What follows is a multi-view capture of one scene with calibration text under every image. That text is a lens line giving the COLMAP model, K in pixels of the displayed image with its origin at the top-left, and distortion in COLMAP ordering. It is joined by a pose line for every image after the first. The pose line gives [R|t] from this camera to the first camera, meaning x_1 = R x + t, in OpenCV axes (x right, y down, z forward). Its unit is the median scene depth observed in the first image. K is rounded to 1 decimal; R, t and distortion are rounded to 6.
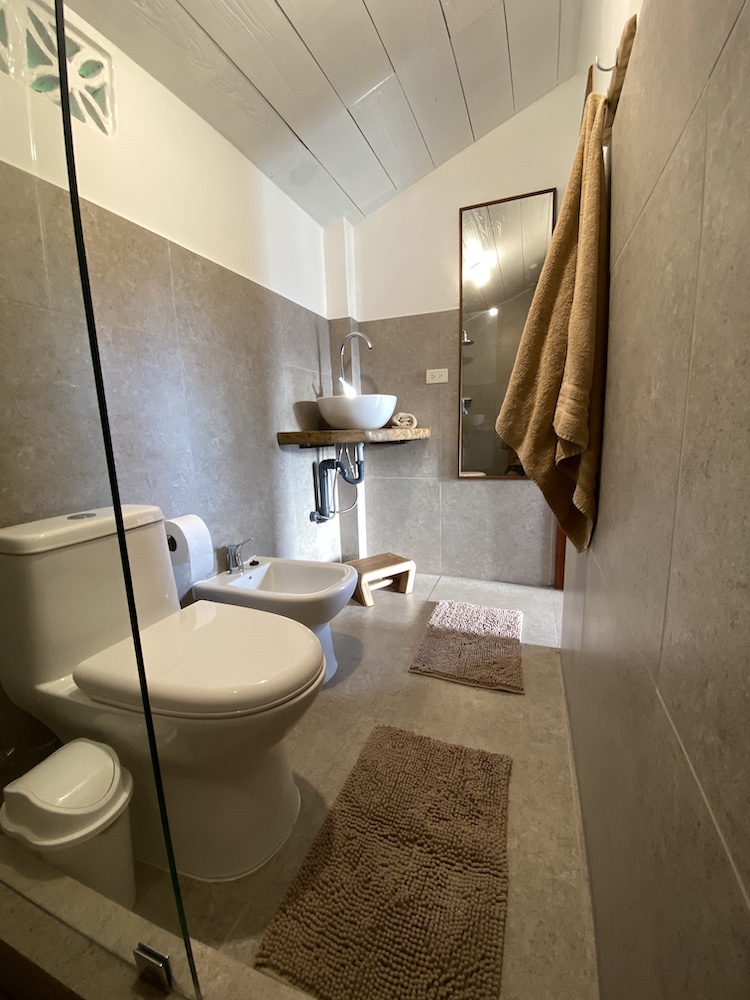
lens RADIAL K [[405.5, 0, 375.0], [0, 405.5, 500.0], [0, 0, 1]] dist [0.012839, -0.016911]
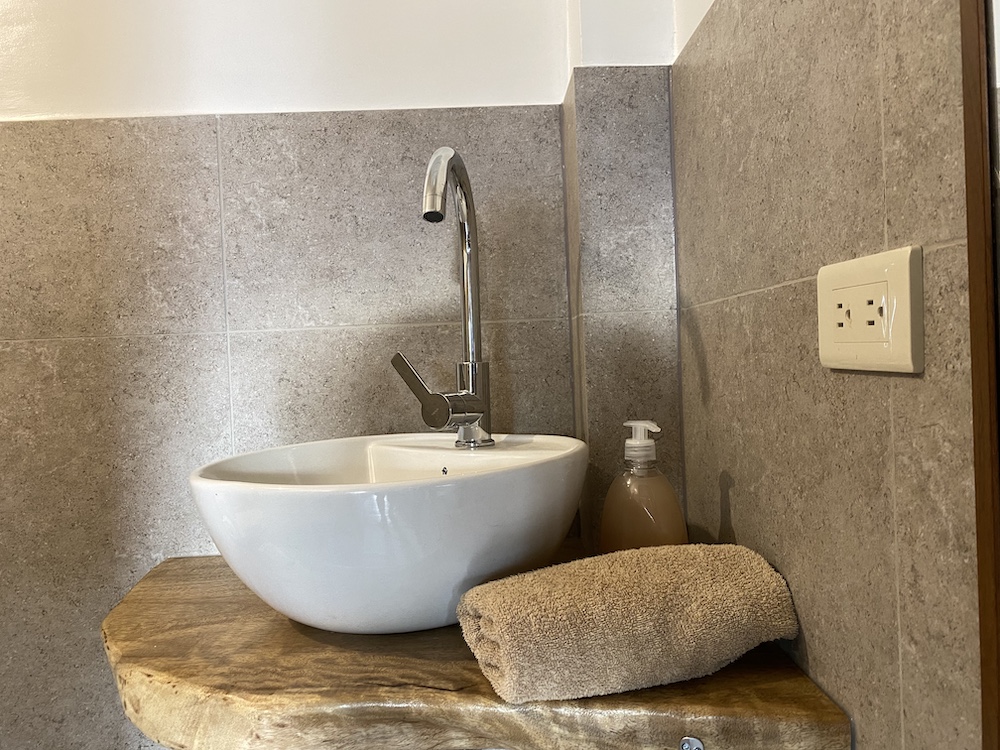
lens RADIAL K [[766.5, 0, 500.0], [0, 766.5, 375.0], [0, 0, 1]] dist [0.034394, -0.004403]
pose [[0.380826, 0.032188, -0.924086, 0.402715], [-0.129409, 0.991413, -0.018798, -0.336834], [0.915546, 0.126744, 0.381721, 1.024756]]
